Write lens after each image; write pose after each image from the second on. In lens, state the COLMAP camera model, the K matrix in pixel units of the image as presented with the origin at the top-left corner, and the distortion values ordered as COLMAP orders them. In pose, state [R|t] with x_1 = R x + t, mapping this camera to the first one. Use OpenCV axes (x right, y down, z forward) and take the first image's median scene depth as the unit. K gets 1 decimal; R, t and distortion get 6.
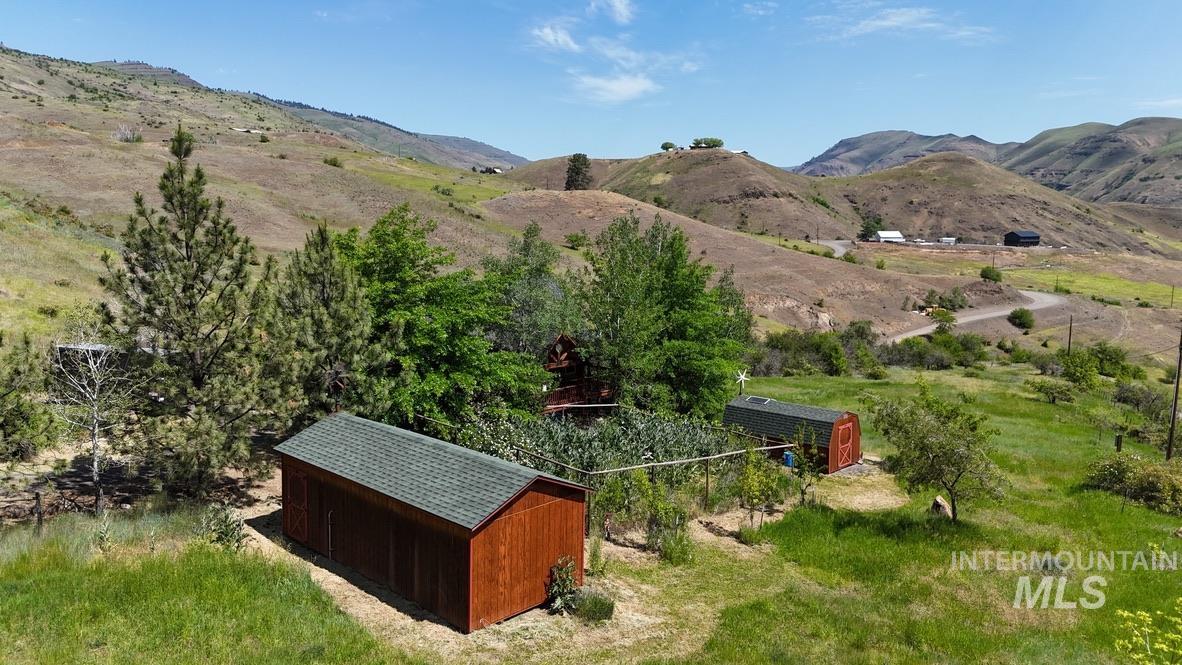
lens RADIAL K [[871.7, 0, 589.7], [0, 871.7, 328.1], [0, 0, 1]] dist [0.067612, -0.066031]
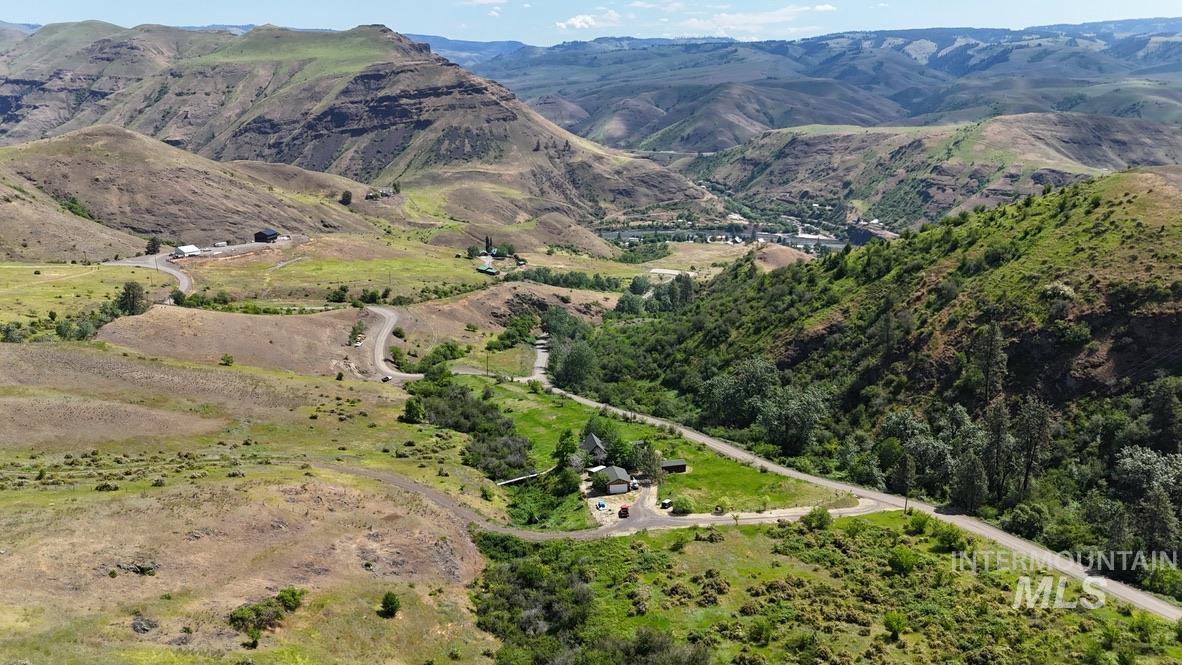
lens RADIAL K [[871.7, 0, 597.9], [0, 871.7, 358.6], [0, 0, 1]] dist [0.067612, -0.066031]
pose [[0.504498, -0.260913, 0.823047, -0.299899], [0.111334, 0.964948, 0.237653, -0.123349], [-0.856205, -0.028263, 0.515863, -0.124530]]
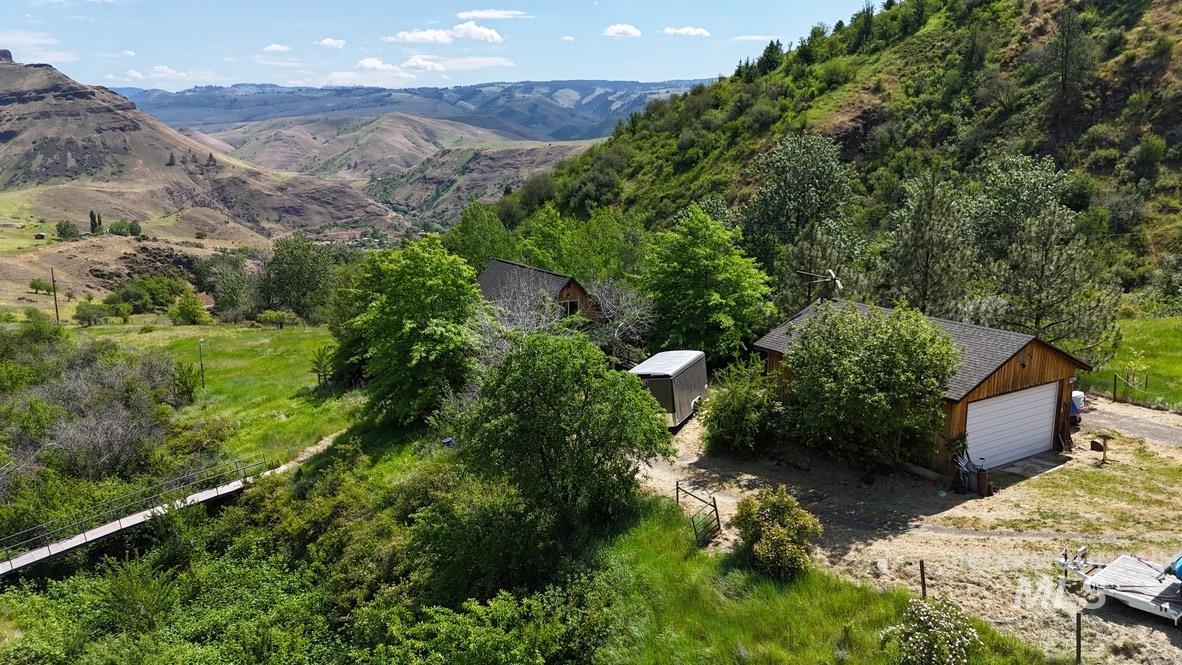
lens RADIAL K [[871.7, 0, 590.4], [0, 871.7, 326.9], [0, 0, 1]] dist [0.067612, -0.066031]
pose [[0.156137, -0.209462, 0.965270, -0.078920], [0.140511, 0.972028, 0.188200, -0.011865], [-0.977690, 0.106246, 0.181201, 0.047503]]
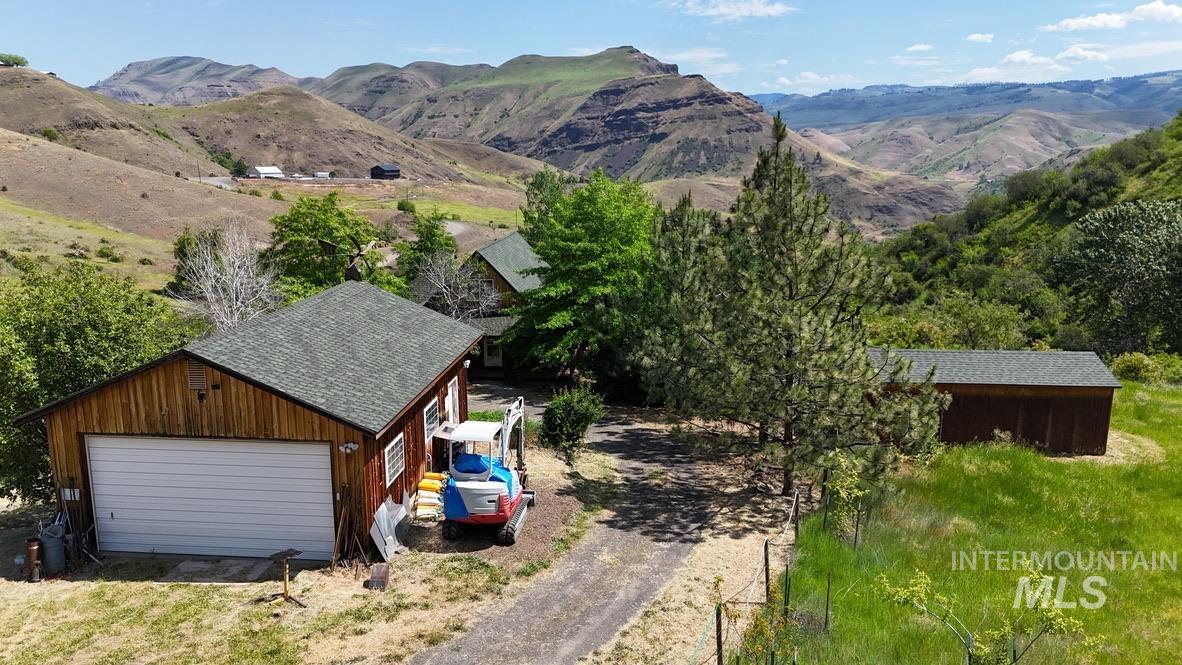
lens RADIAL K [[871.7, 0, 595.1], [0, 871.7, 333.3], [0, 0, 1]] dist [0.067612, -0.066031]
pose [[0.732699, -0.146721, 0.664548, -0.047445], [0.093135, 0.988914, 0.115649, -0.003475], [-0.674149, -0.022843, 0.738242, 0.011766]]
